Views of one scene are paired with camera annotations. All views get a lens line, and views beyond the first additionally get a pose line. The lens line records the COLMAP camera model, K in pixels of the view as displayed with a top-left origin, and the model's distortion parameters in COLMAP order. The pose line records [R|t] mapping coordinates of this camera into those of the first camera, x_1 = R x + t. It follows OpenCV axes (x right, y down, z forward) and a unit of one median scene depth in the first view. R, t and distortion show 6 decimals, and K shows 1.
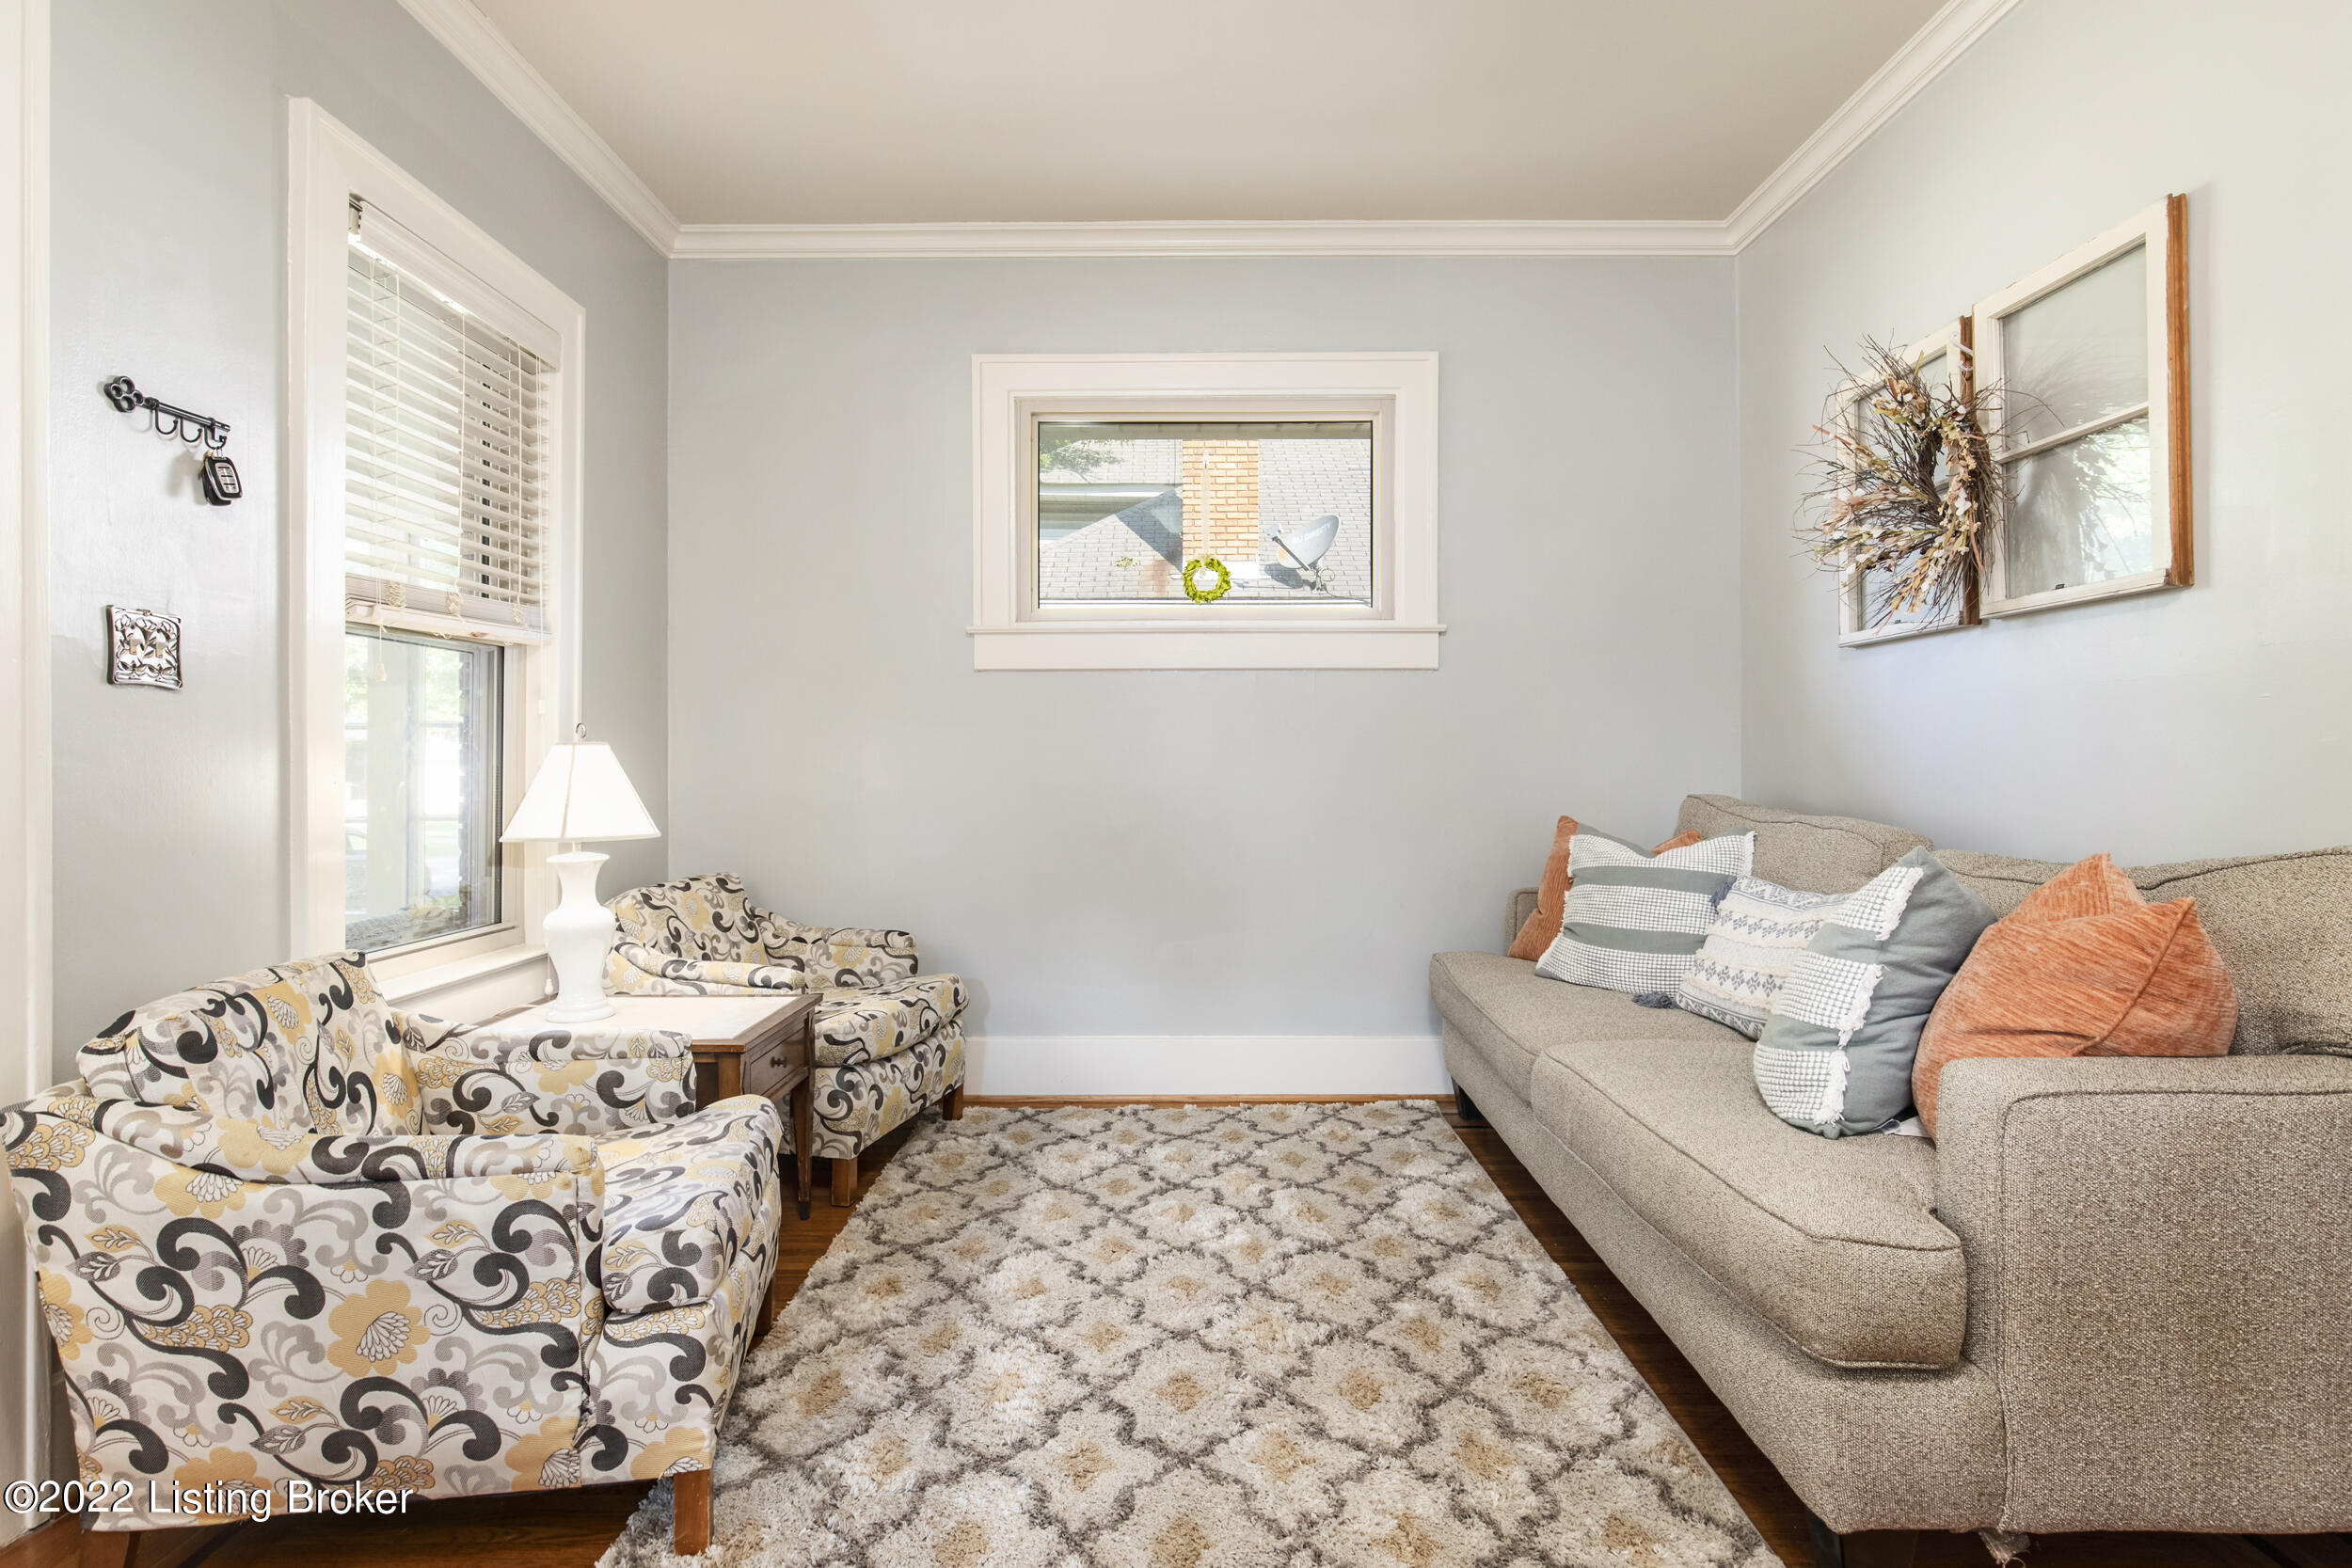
lens RADIAL K [[1177.7, 0, 1171.6], [0, 1177.7, 748.7], [0, 0, 1]] dist [-0.001860, 0.000849]
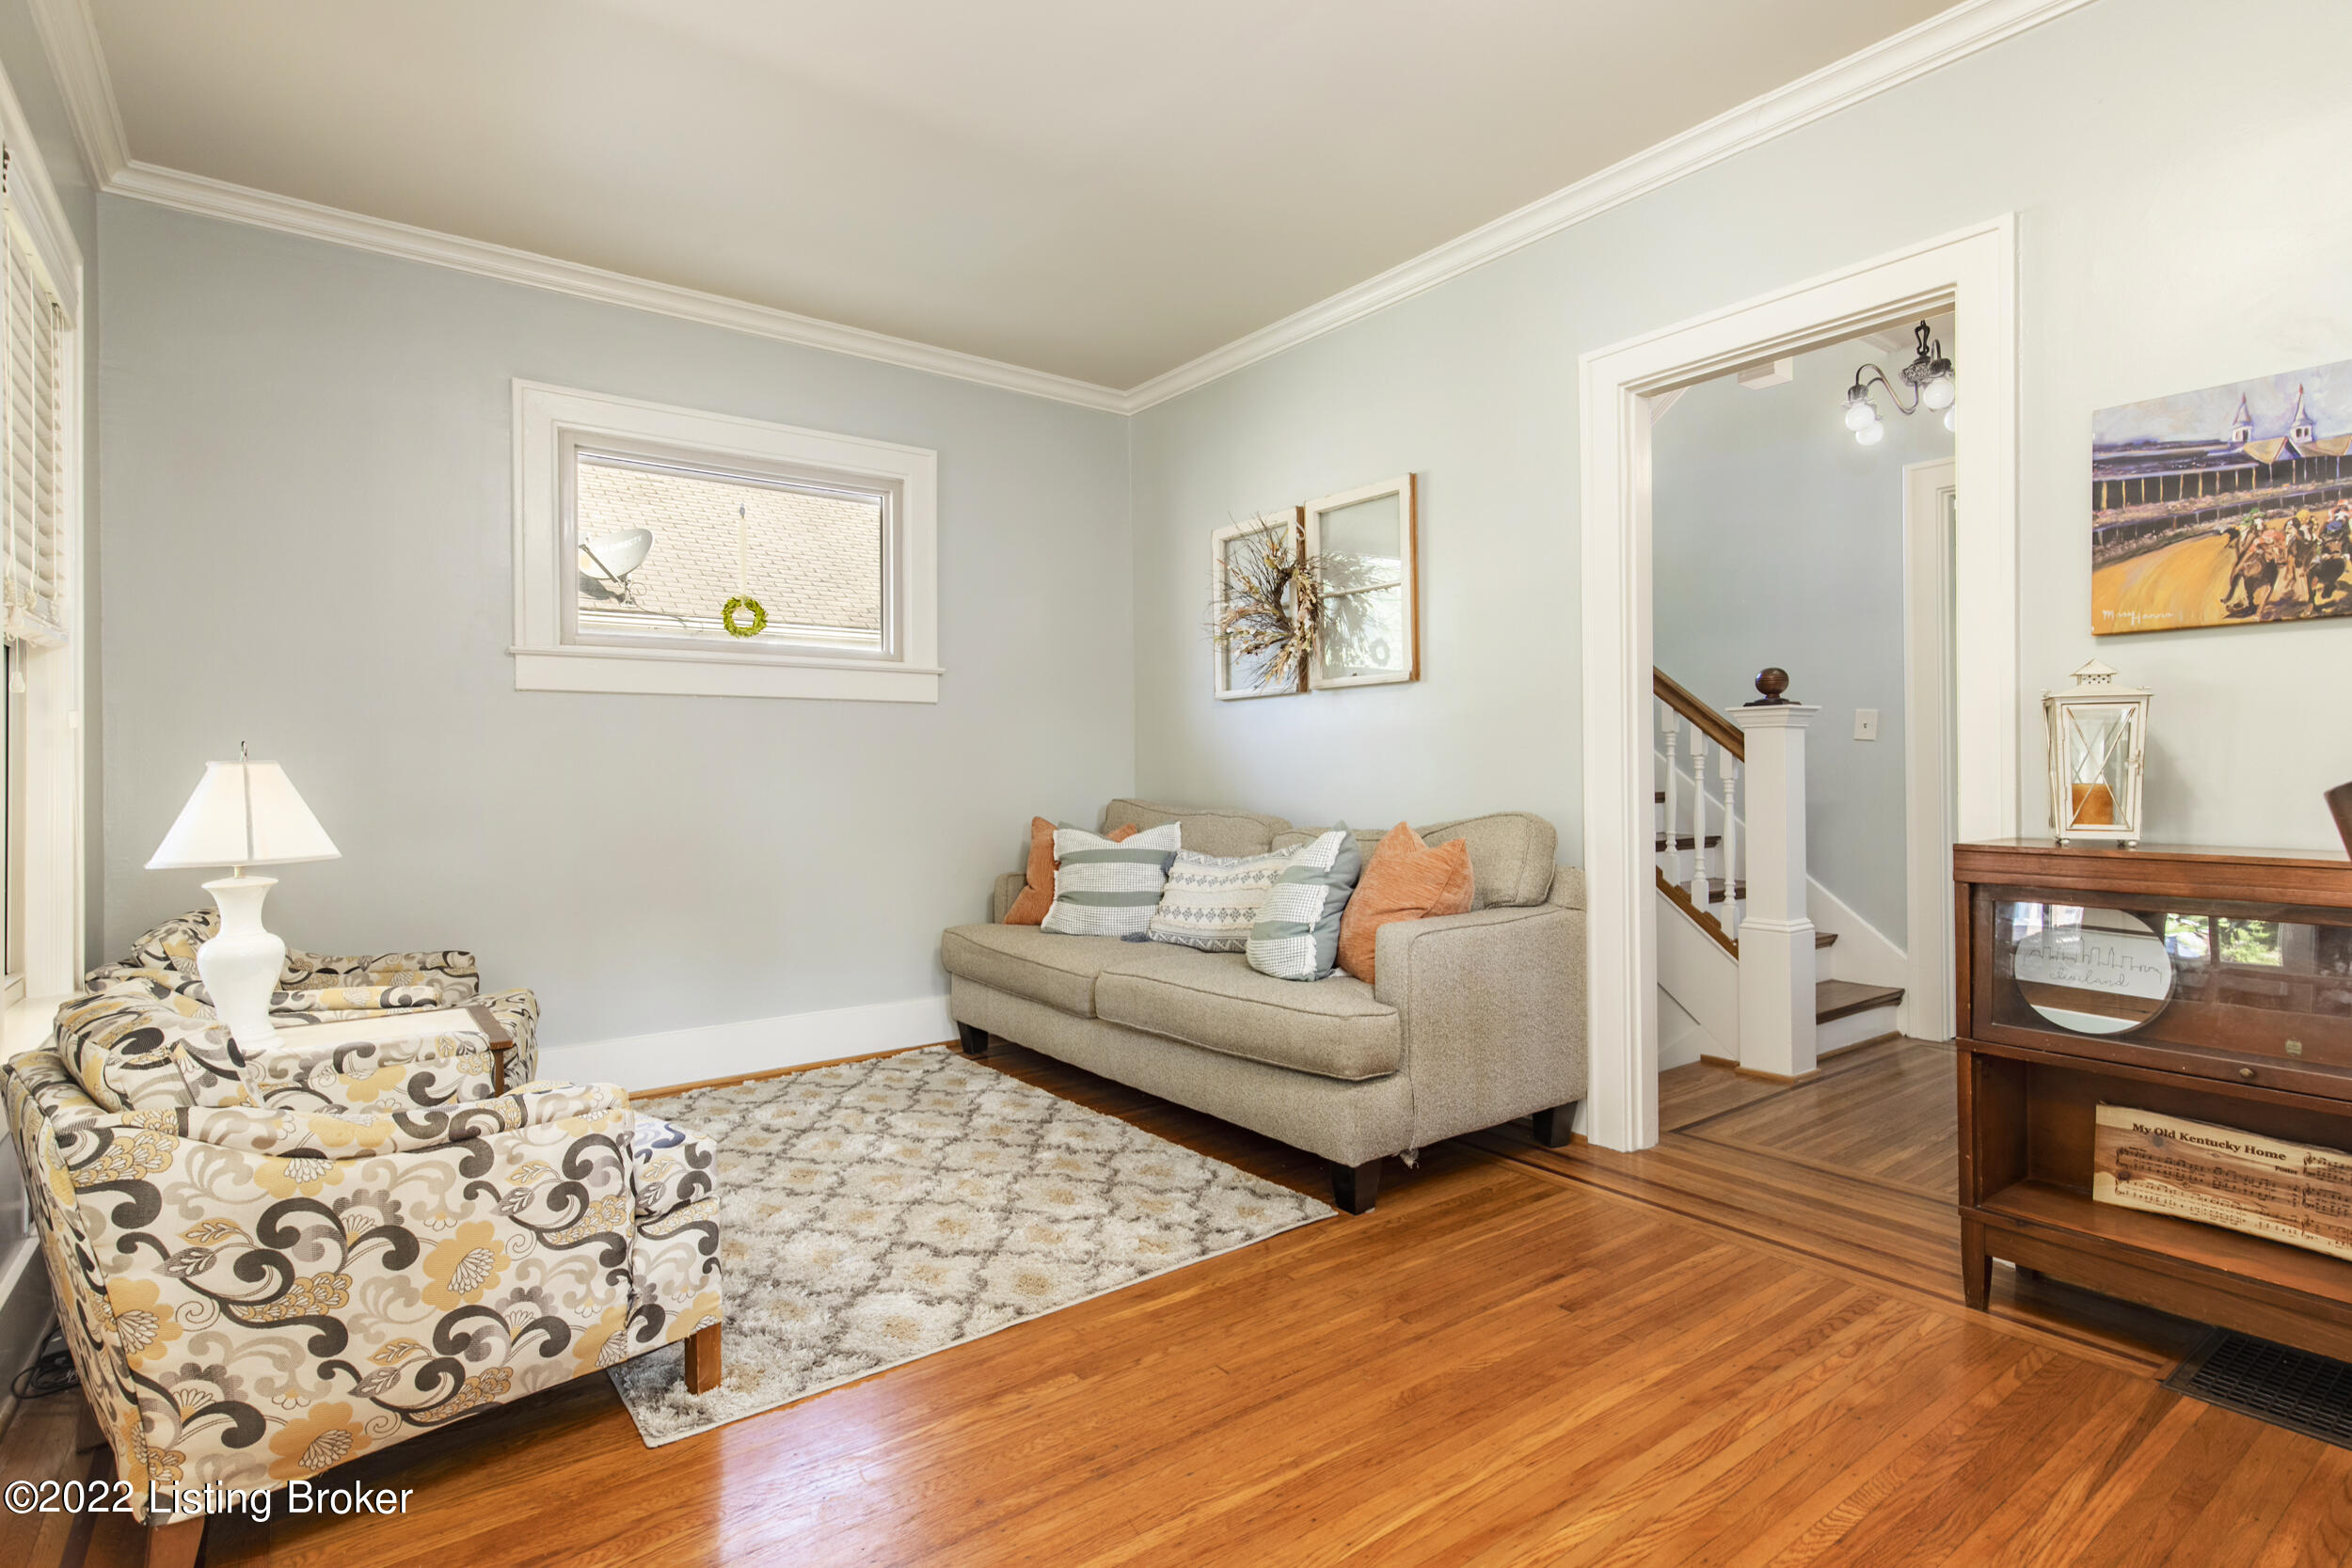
lens RADIAL K [[1177.7, 0, 1171.6], [0, 1177.7, 748.7], [0, 0, 1]] dist [-0.001860, 0.000849]
pose [[0.793000, 0.008000, 0.609169, -0.812094], [0.000636, 0.999902, -0.013959, -0.003099], [-0.609221, 0.011457, 0.792918, -0.350207]]
